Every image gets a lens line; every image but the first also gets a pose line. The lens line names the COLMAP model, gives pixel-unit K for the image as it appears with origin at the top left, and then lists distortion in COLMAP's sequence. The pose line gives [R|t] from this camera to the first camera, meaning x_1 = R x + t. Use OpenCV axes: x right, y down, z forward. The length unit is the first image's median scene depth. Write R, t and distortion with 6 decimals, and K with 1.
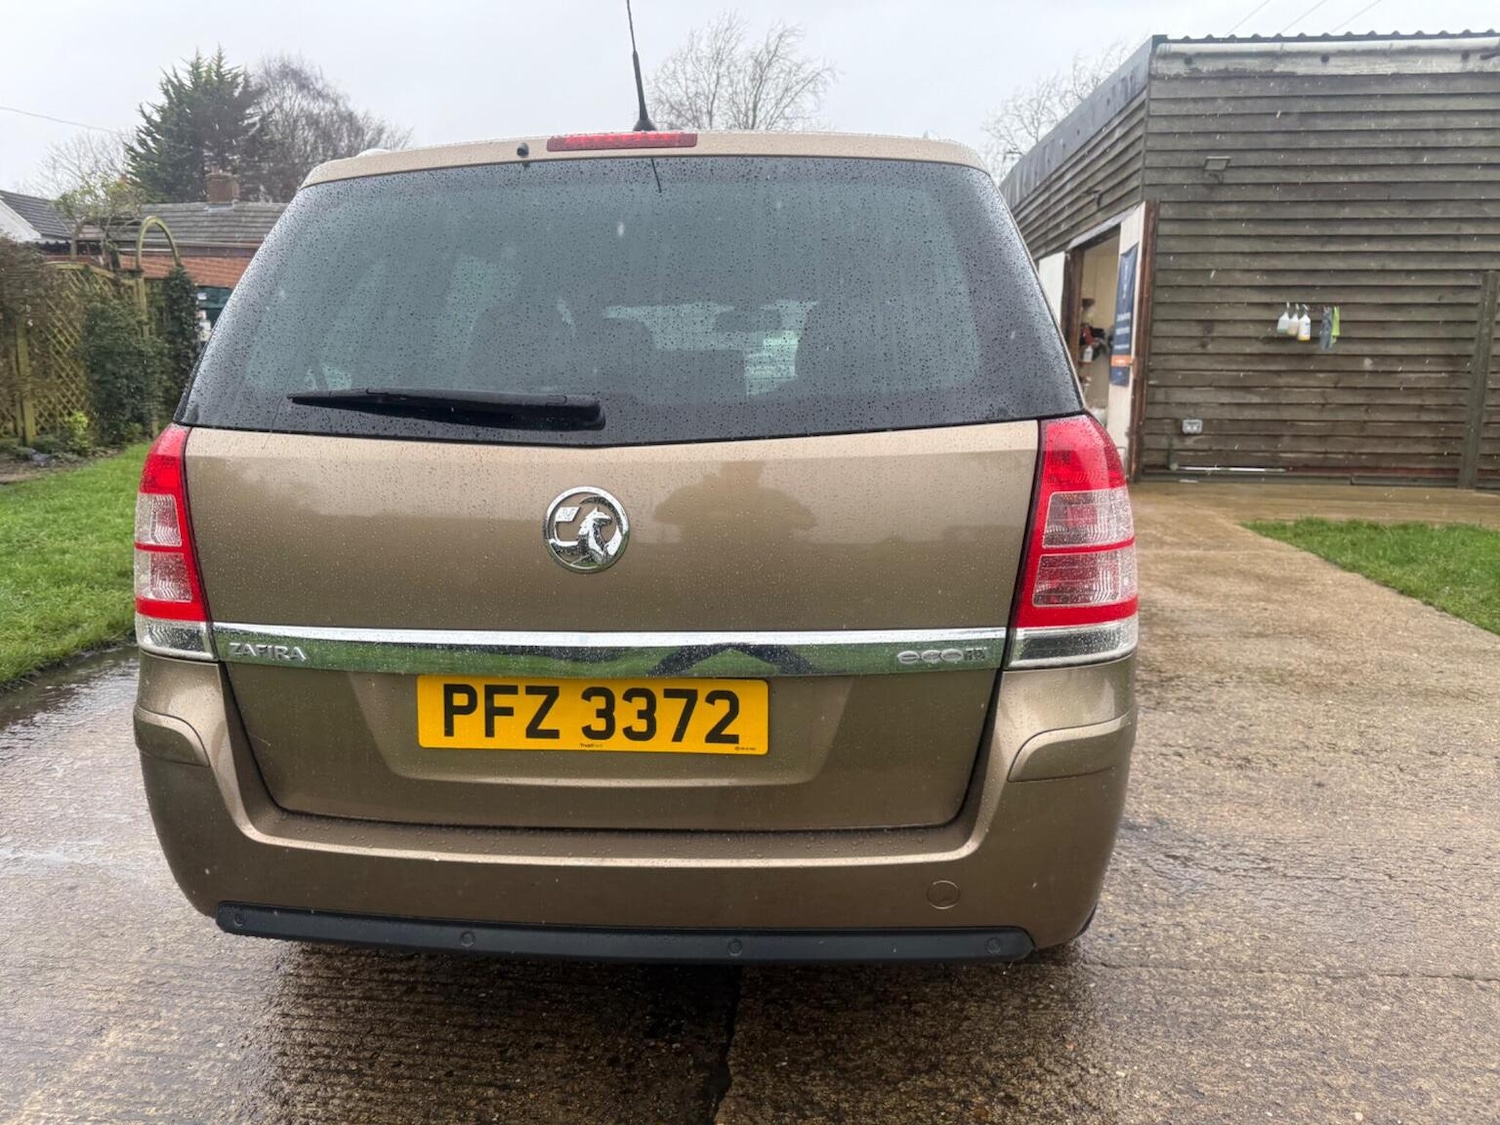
lens RADIAL K [[1060.8, 0, 737.4], [0, 1060.8, 529.5], [0, 0, 1]] dist [0.033275, -0.039151]
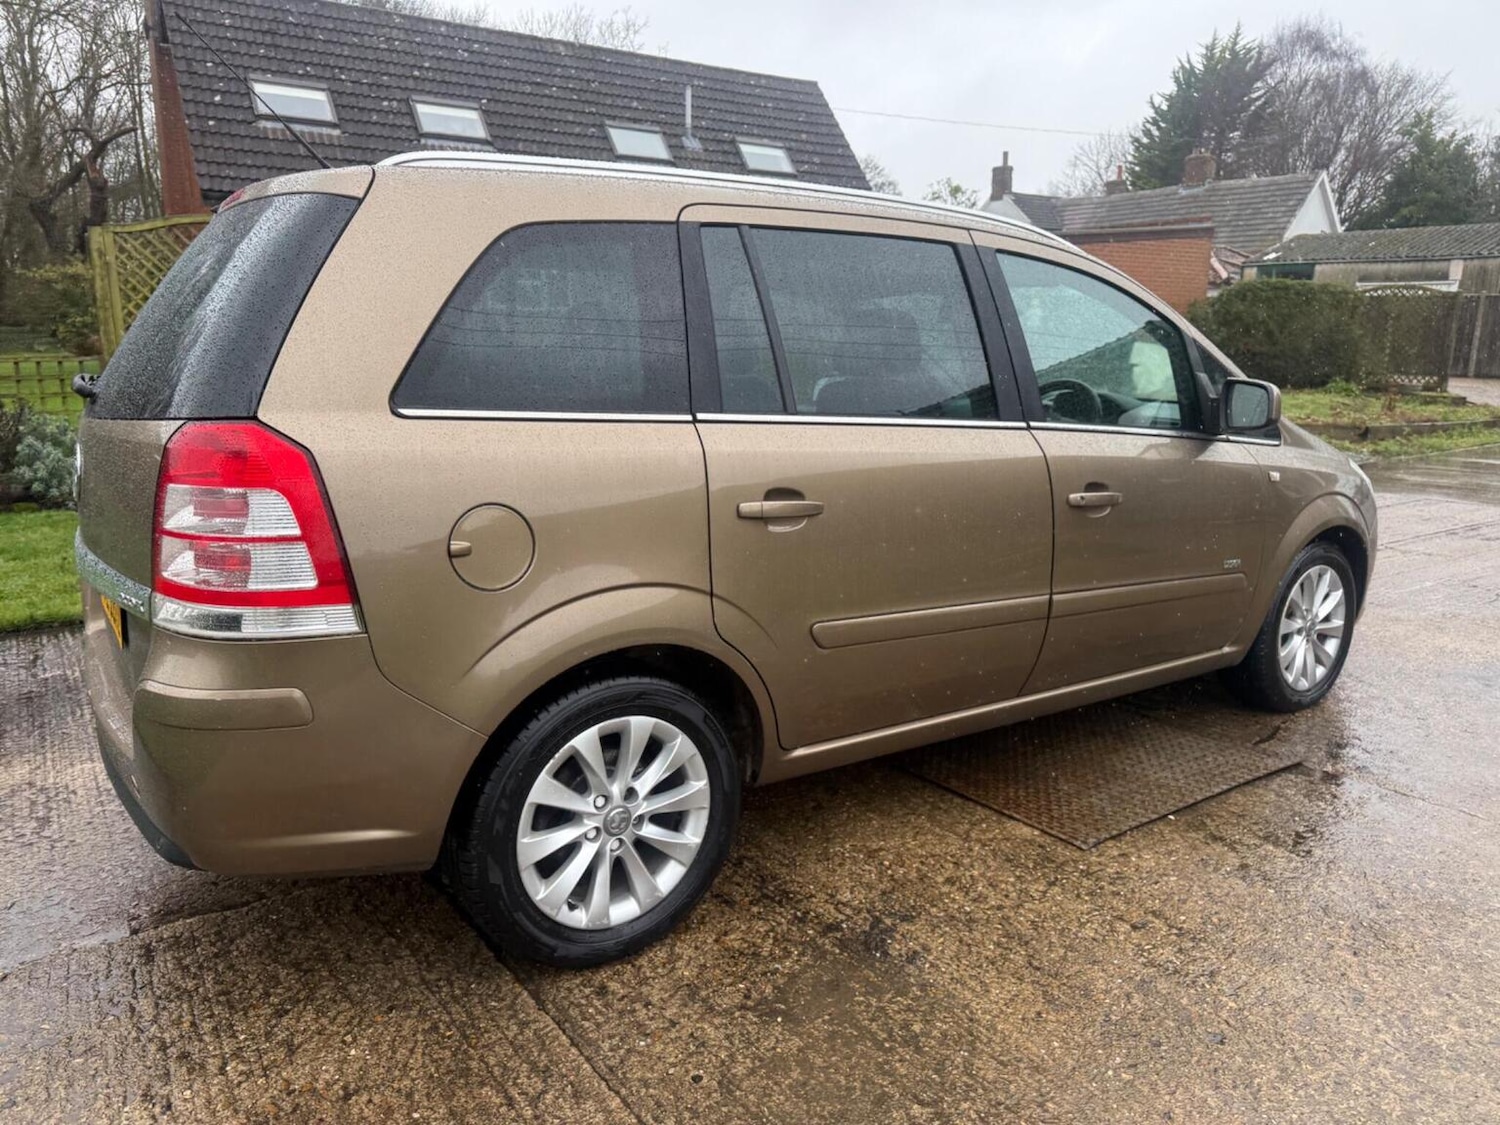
lens RADIAL K [[1060.8, 0, 749.1], [0, 1060.8, 557.9], [0, 0, 1]] dist [0.033275, -0.039151]
pose [[0.649562, 0.161535, -0.742951, 0.230254], [-0.128722, 0.986428, 0.101931, -0.022368], [0.749333, 0.029424, 0.661539, 0.101969]]
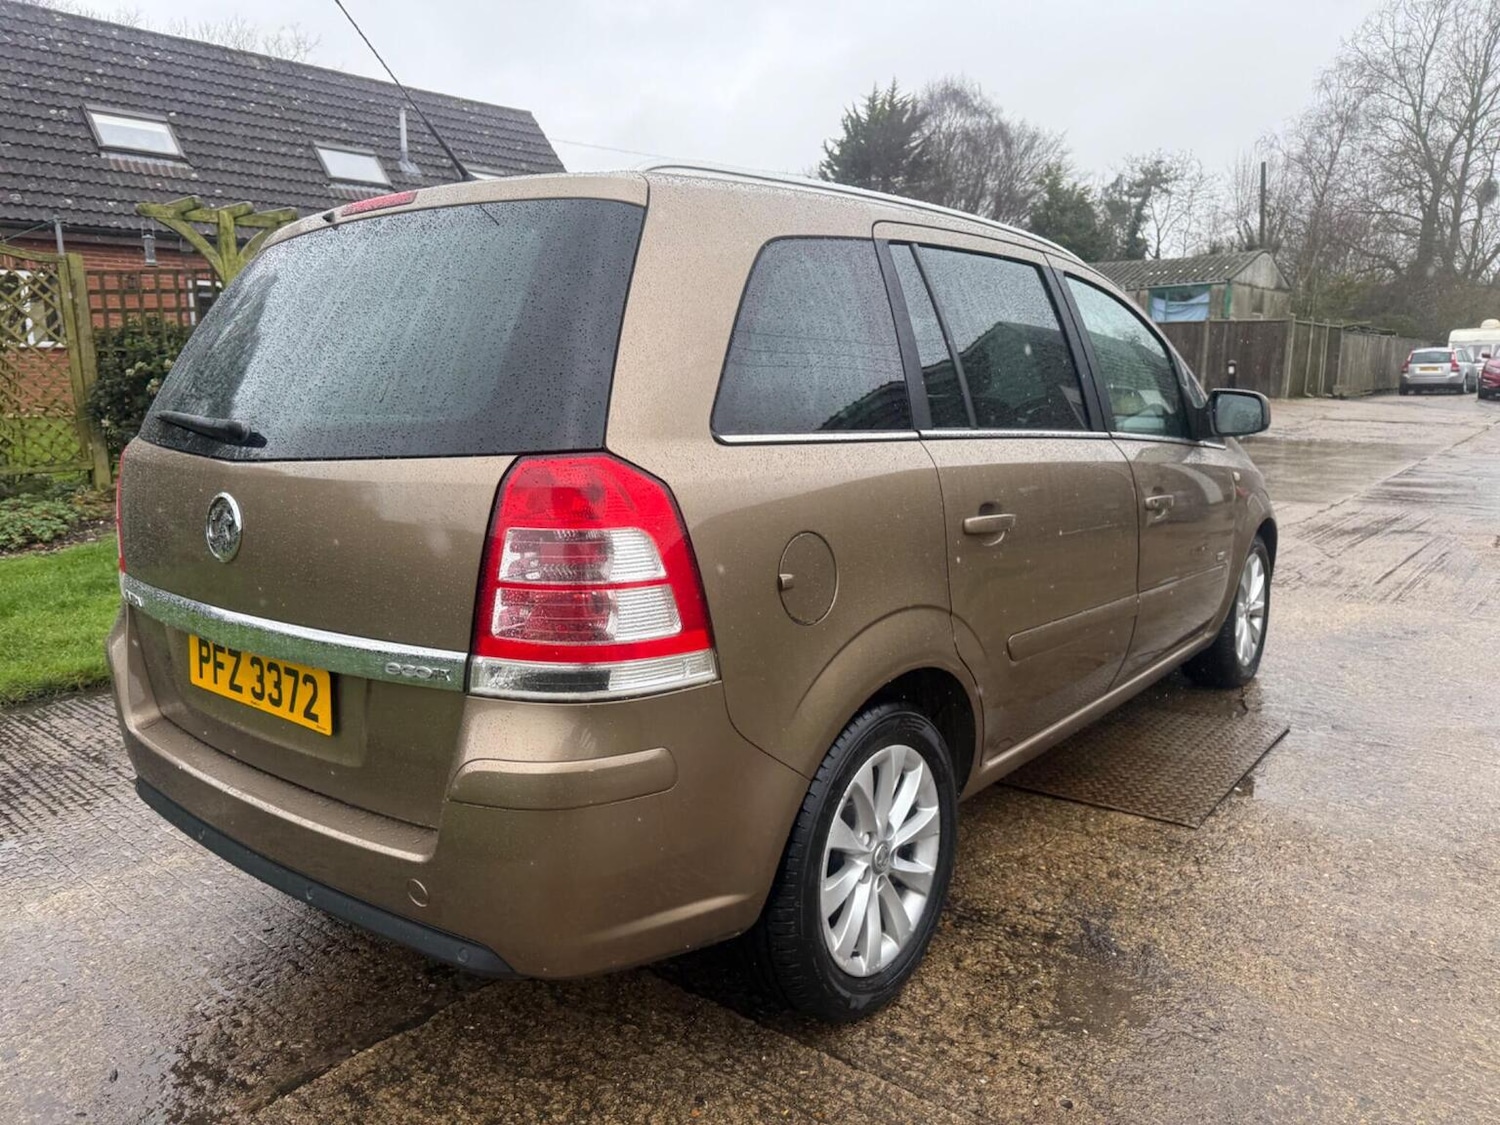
lens RADIAL K [[1060.8, 0, 749.0], [0, 1060.8, 553.9], [0, 0, 1]] dist [0.033275, -0.039151]
pose [[0.835894, 0.090041, -0.541455, 0.149391], [-0.079901, 0.995906, 0.042263, -0.010111], [0.543044, 0.007936, 0.839667, 0.040578]]
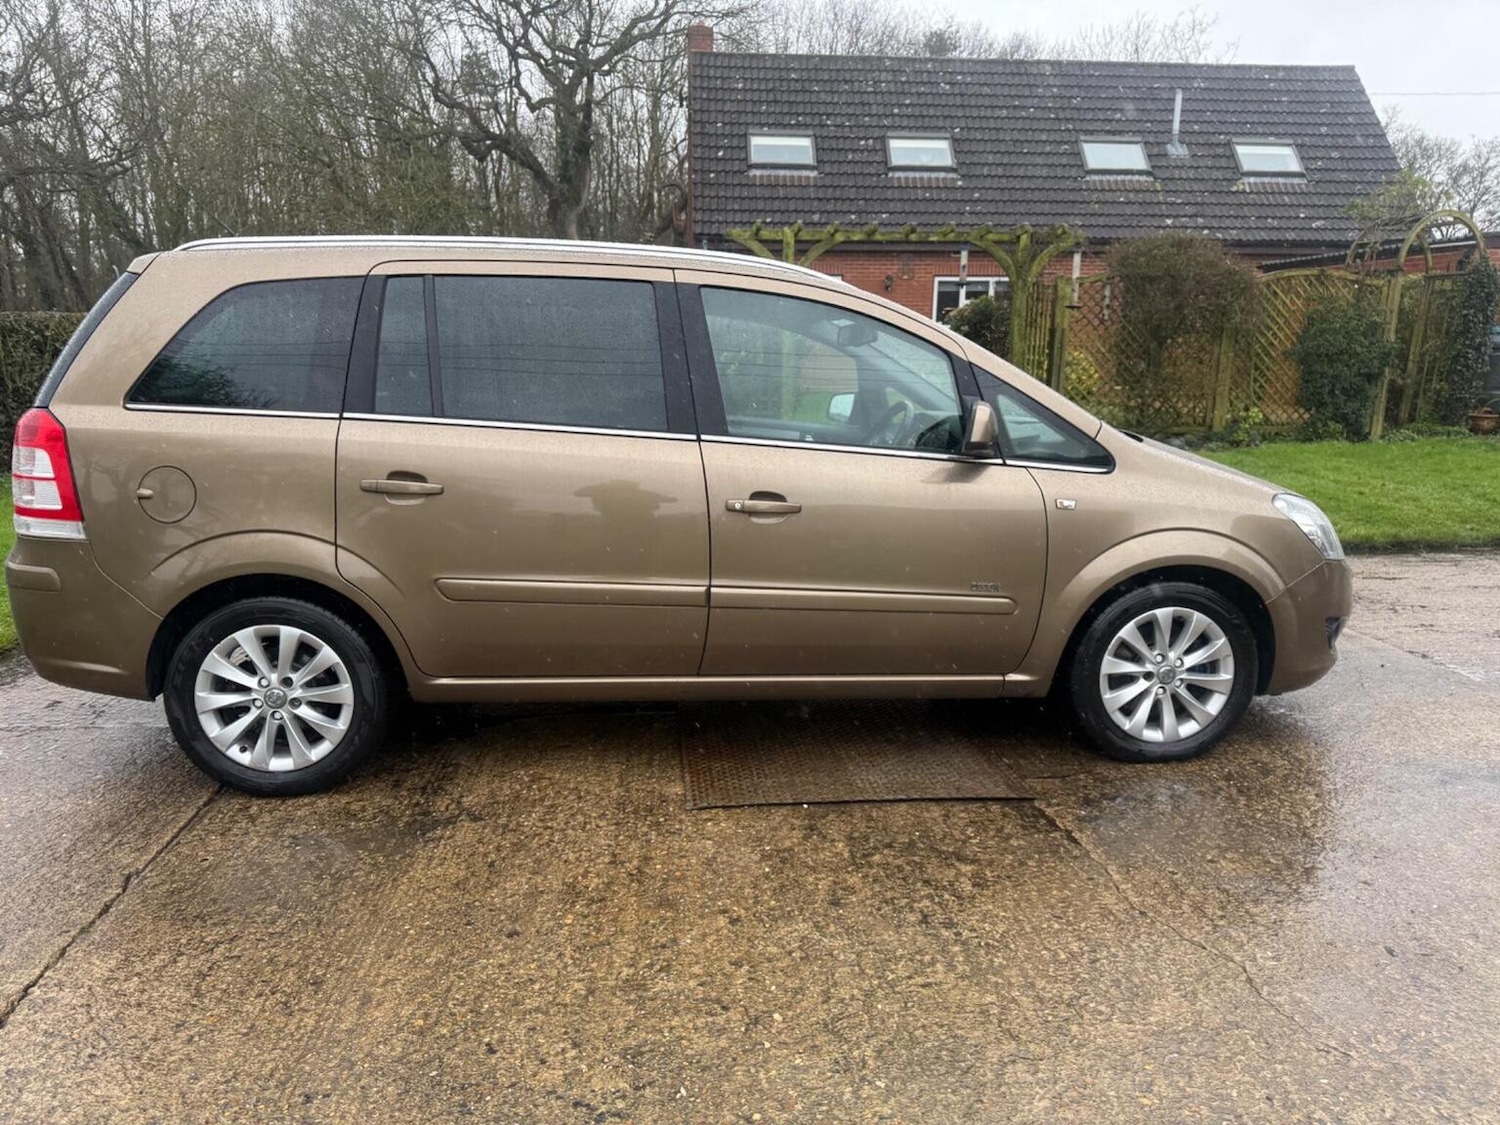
lens RADIAL K [[1060.8, 0, 751.4], [0, 1060.8, 562.9], [0, 0, 1]] dist [0.033275, -0.039151]
pose [[0.199456, 0.194013, -0.960508, 0.371829], [-0.159986, 0.973499, 0.163415, -0.053366], [0.966758, 0.121074, 0.225209, 0.278114]]
